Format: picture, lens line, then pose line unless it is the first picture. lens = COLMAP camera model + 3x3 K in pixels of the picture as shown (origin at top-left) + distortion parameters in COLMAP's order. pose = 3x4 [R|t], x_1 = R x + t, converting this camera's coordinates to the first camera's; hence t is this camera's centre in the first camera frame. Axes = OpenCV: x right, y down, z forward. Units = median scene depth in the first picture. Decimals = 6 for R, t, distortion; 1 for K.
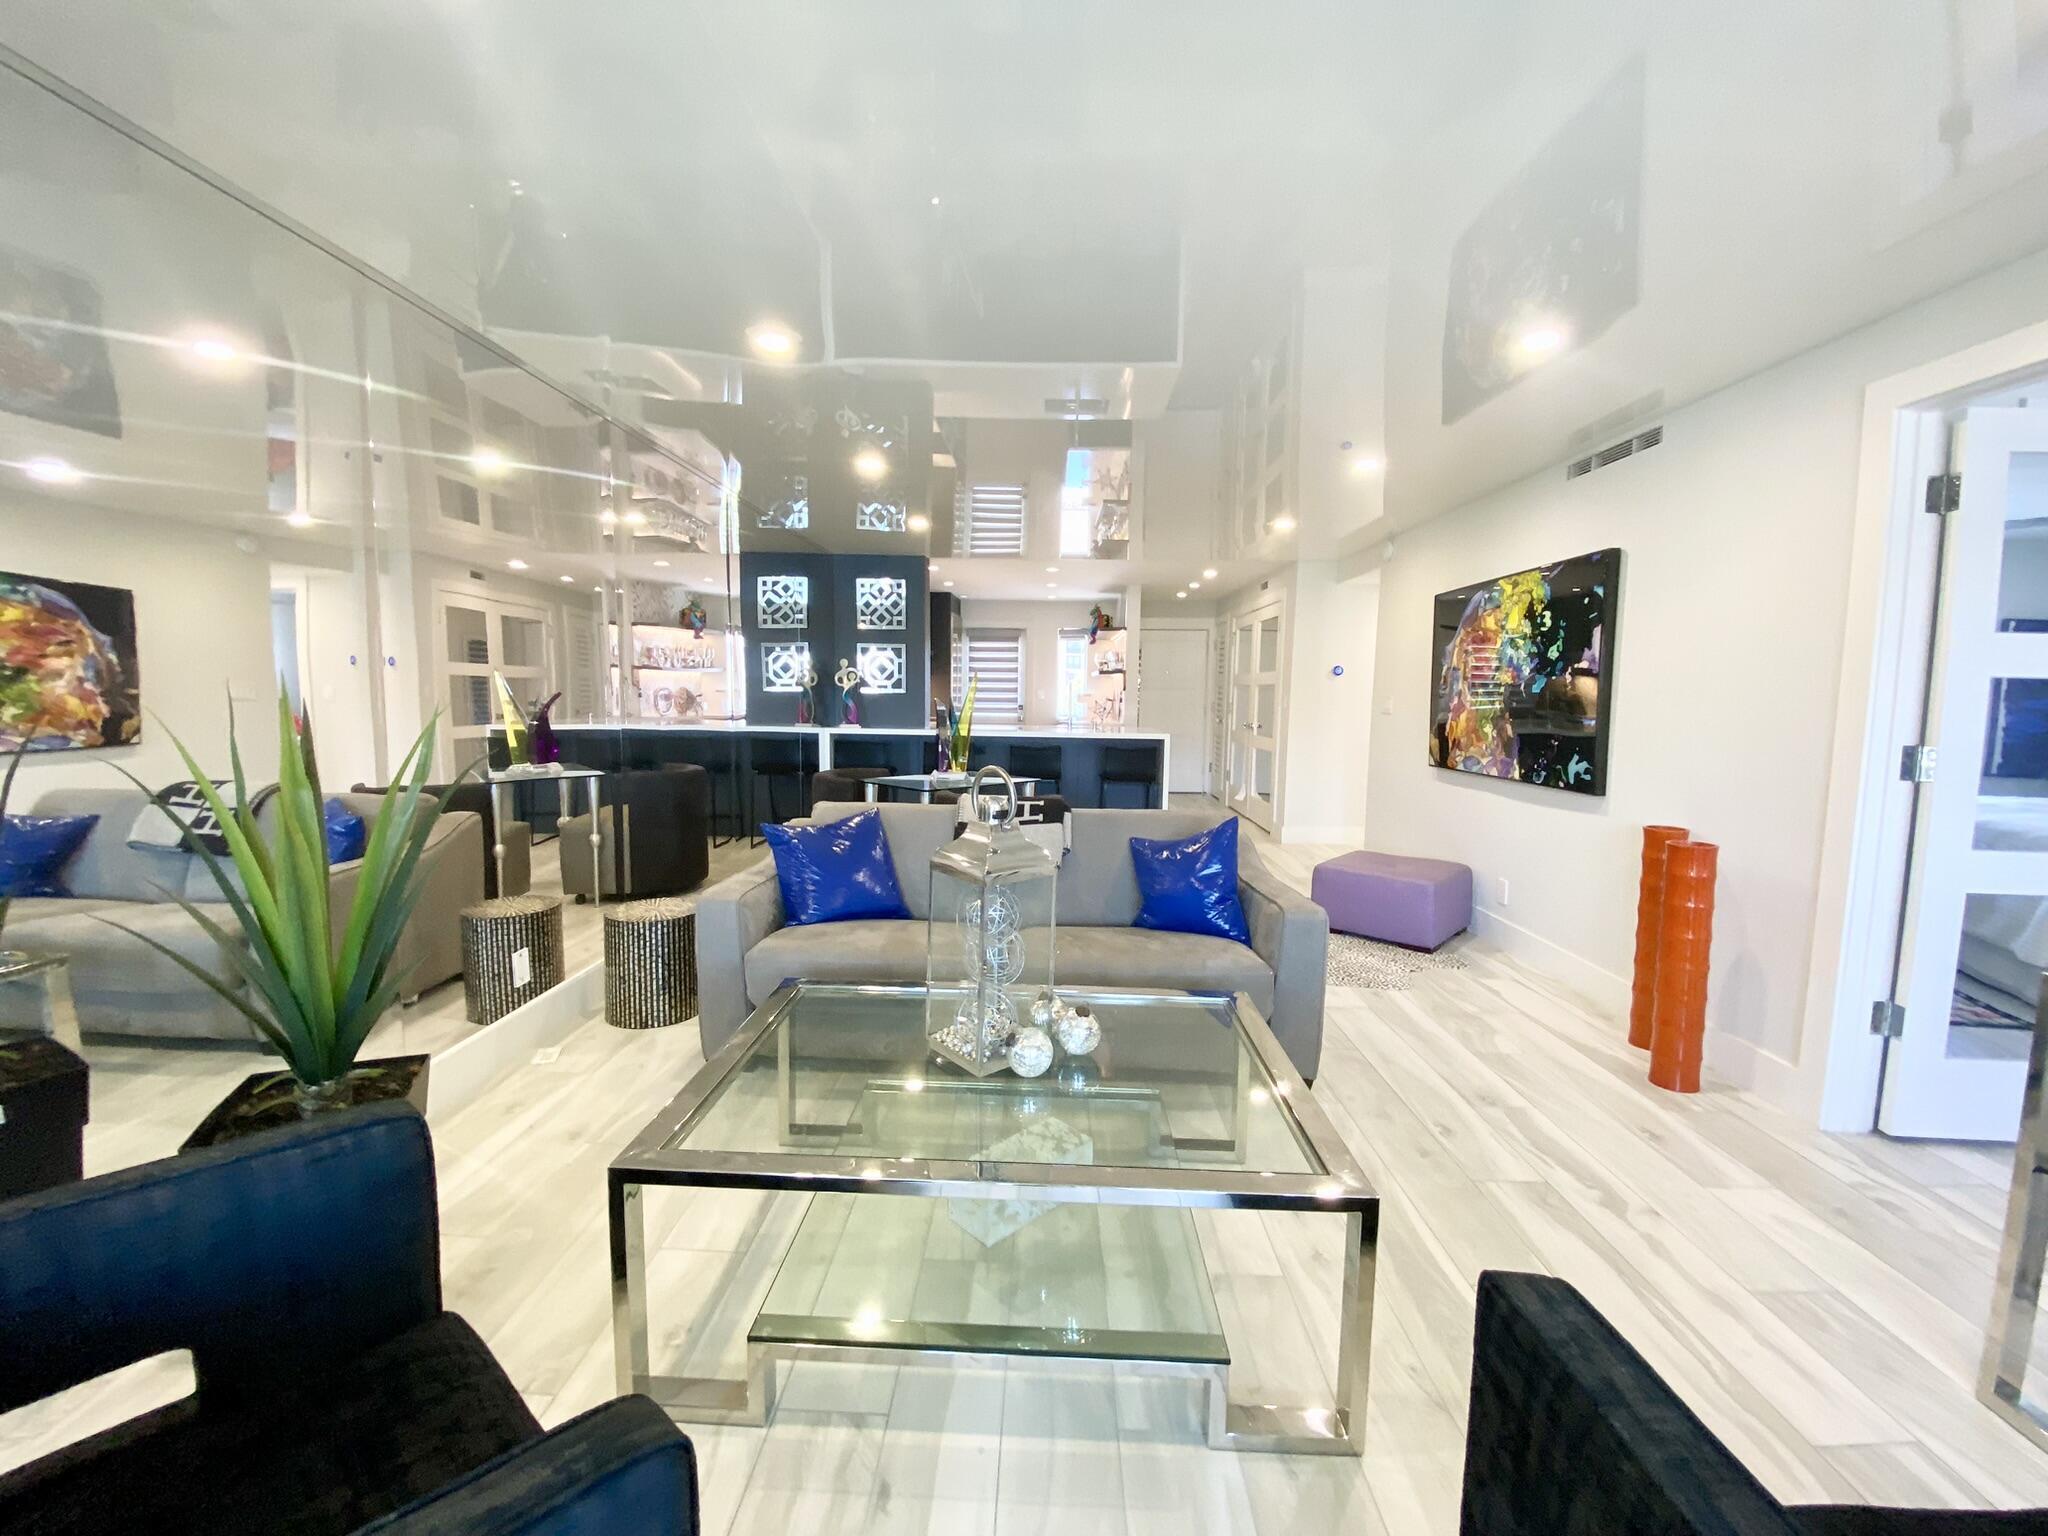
lens RADIAL K [[827.9, 0, 1024.0], [0, 827.9, 783.1], [0, 0, 1]] dist [0.017126, -0.015723]
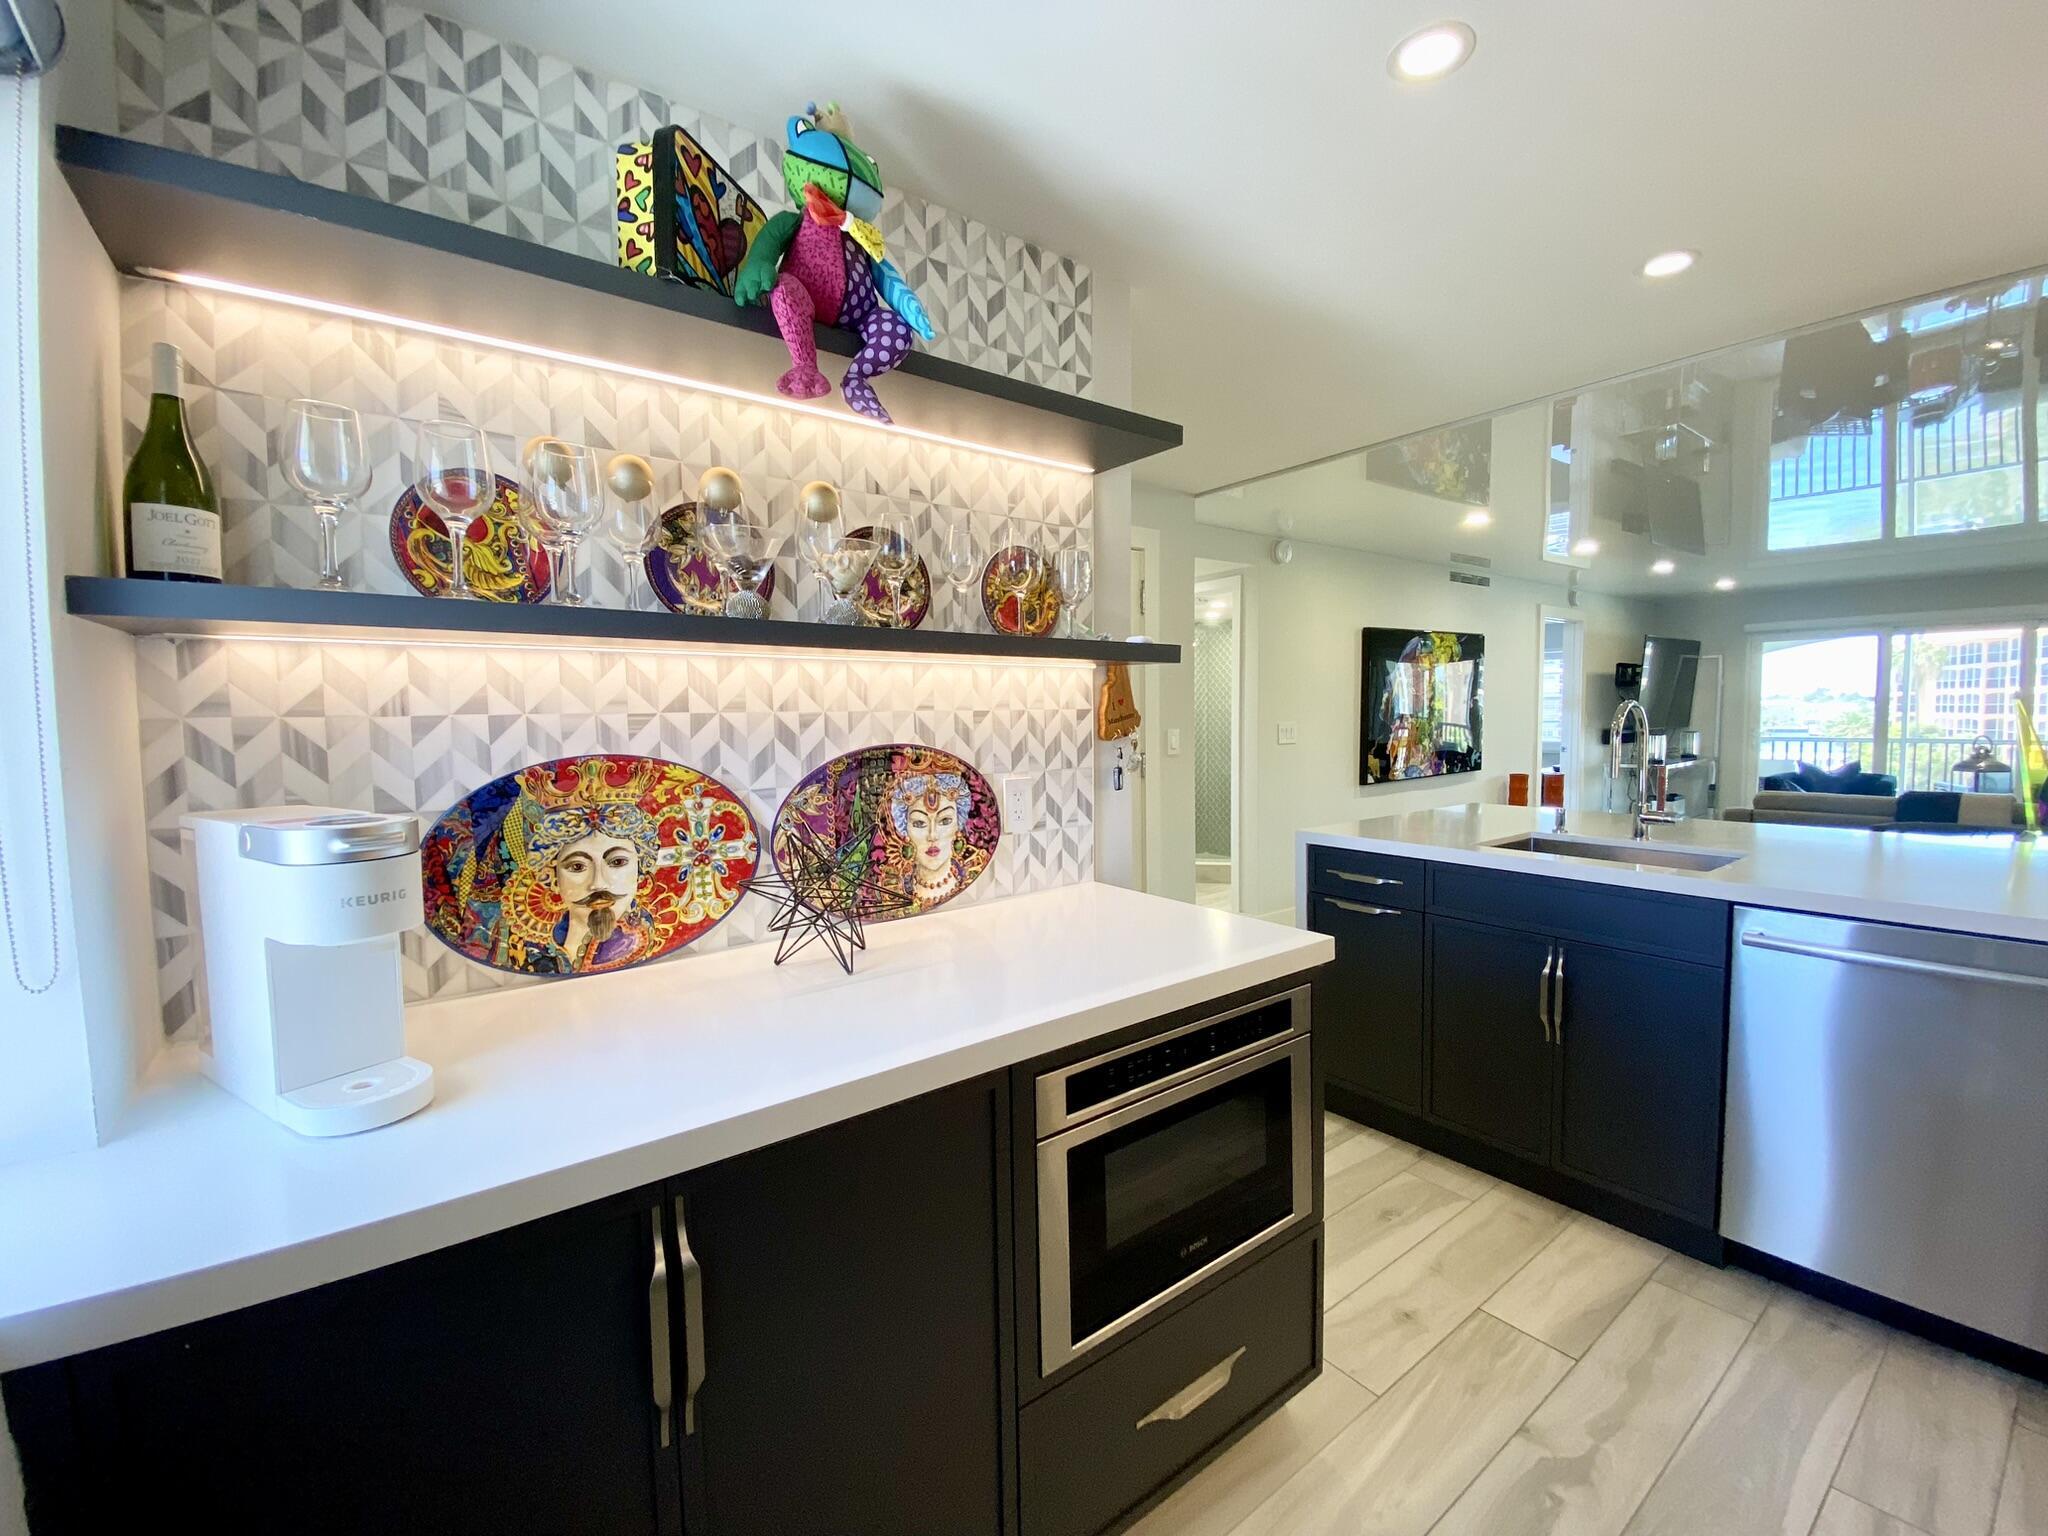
lens RADIAL K [[847.3, 0, 1023.7], [0, 847.3, 772.7], [0, 0, 1]] dist [-0.001026, 0.000114]
pose [[-0.631027, -0.060457, 0.773401, -0.081512], [0.090482, 0.984418, 0.150777, -0.256763], [-0.770466, 0.165123, -0.615724, 2.142520]]
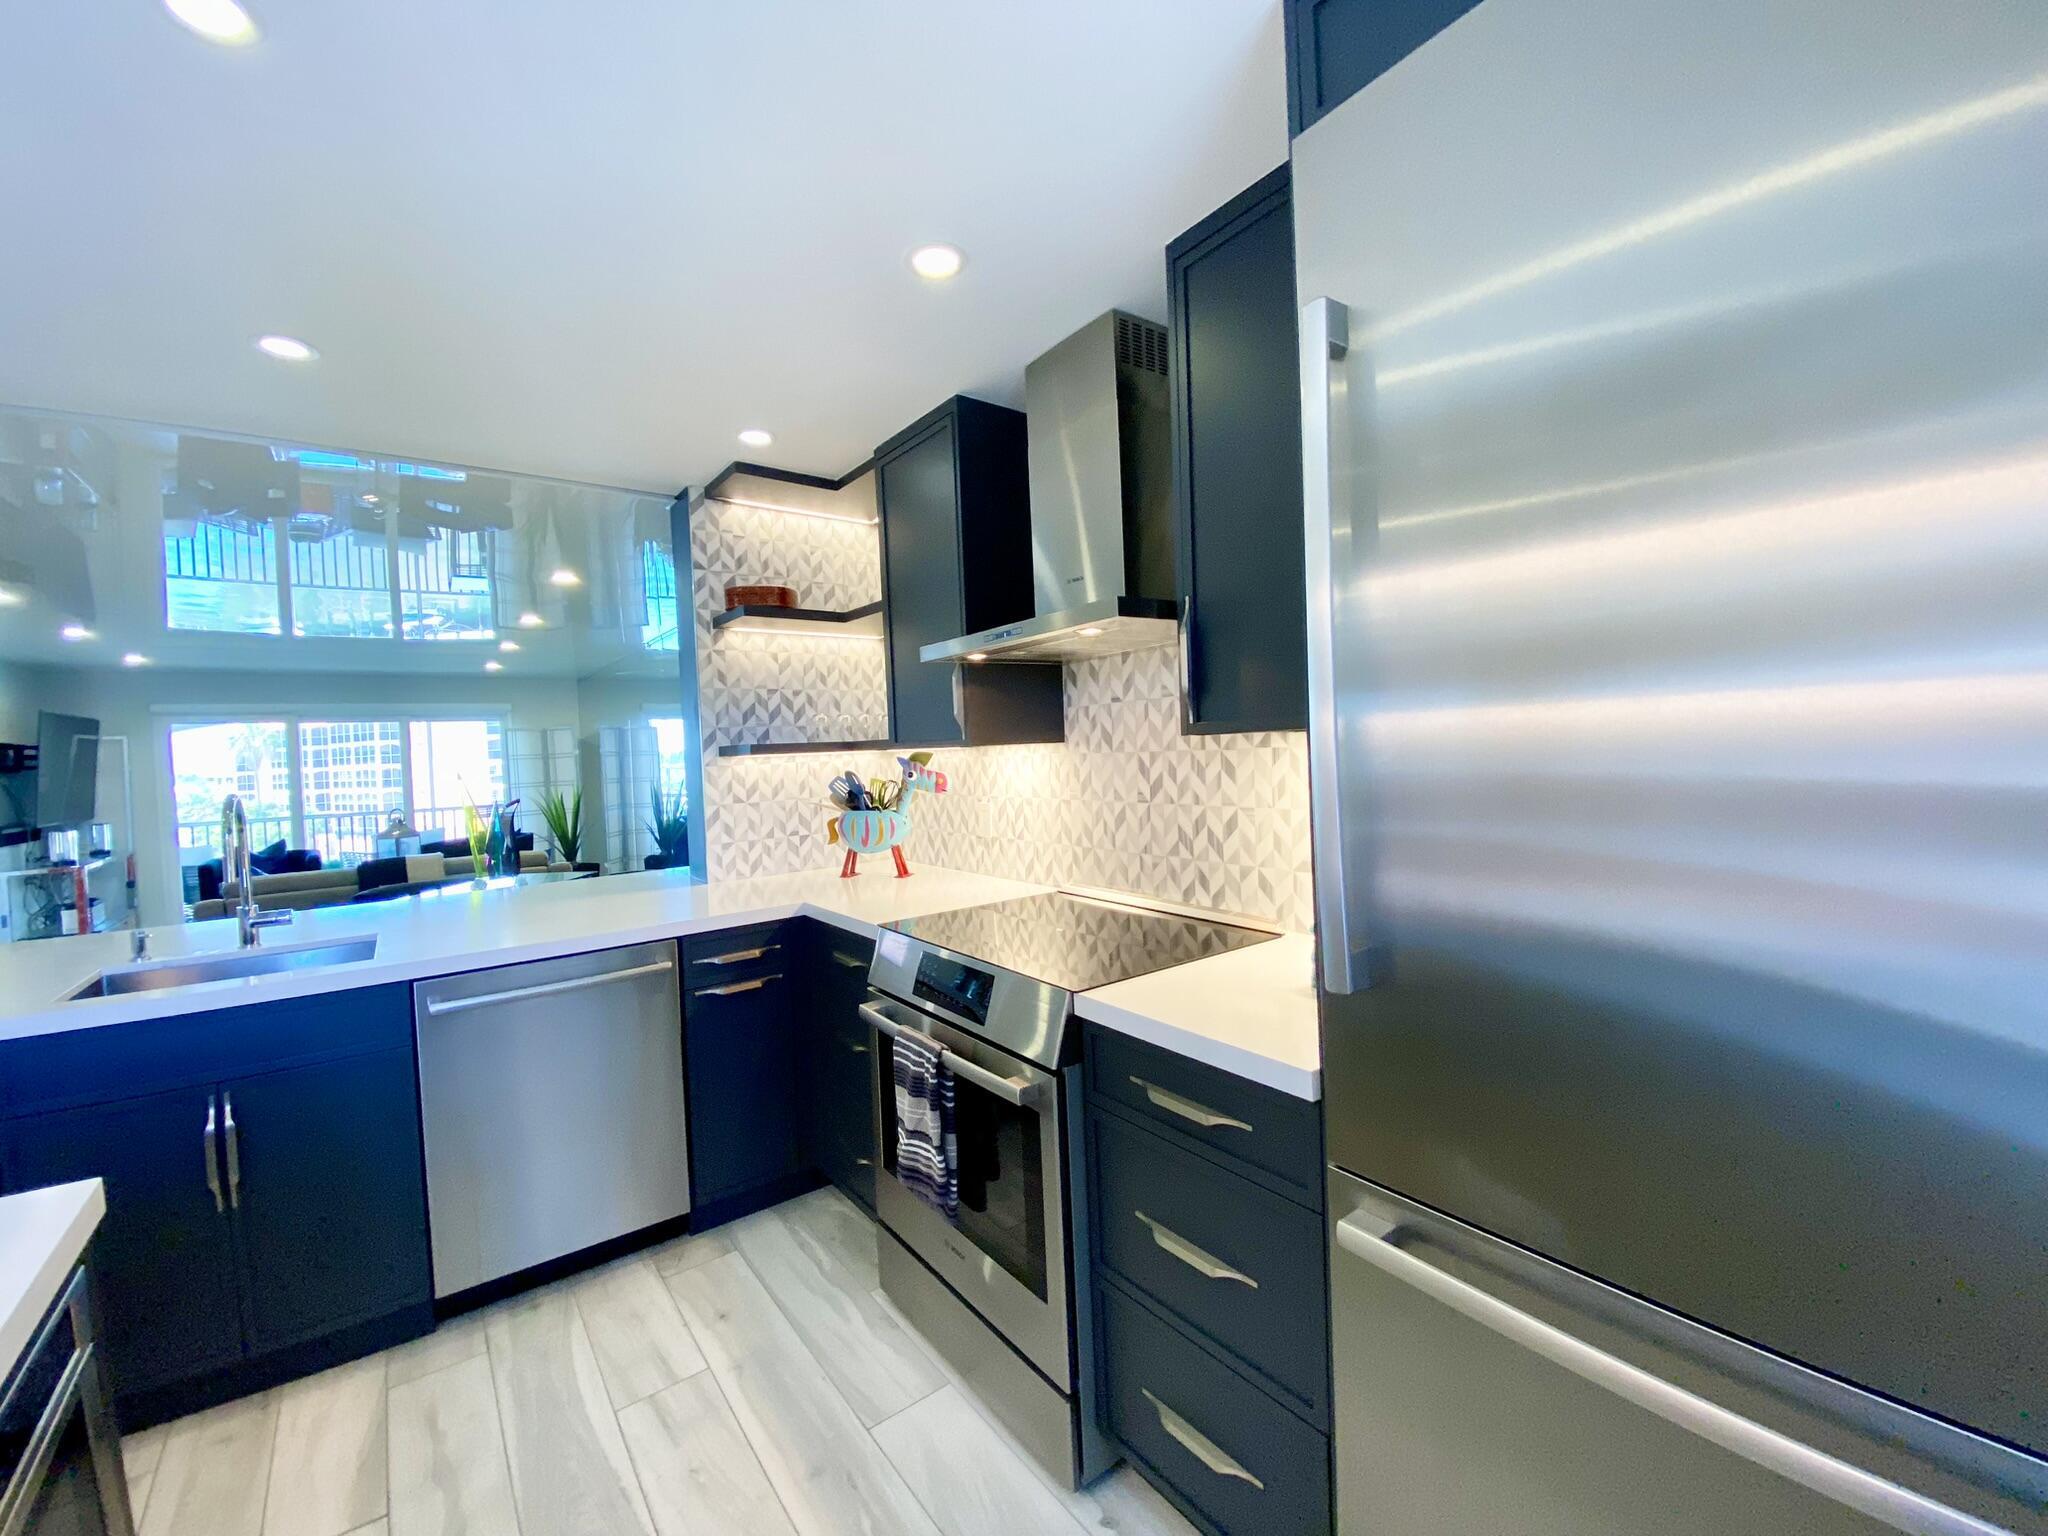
lens RADIAL K [[827.9, 0, 1033.3], [0, 827.9, 771.2], [0, 0, 1]] dist [0.017126, -0.015723]
pose [[-0.777490, 0.035812, -0.627875, 0.030130], [-0.040249, 0.993497, 0.106506, -0.266583], [0.627606, 0.108079, -0.770992, 2.152930]]
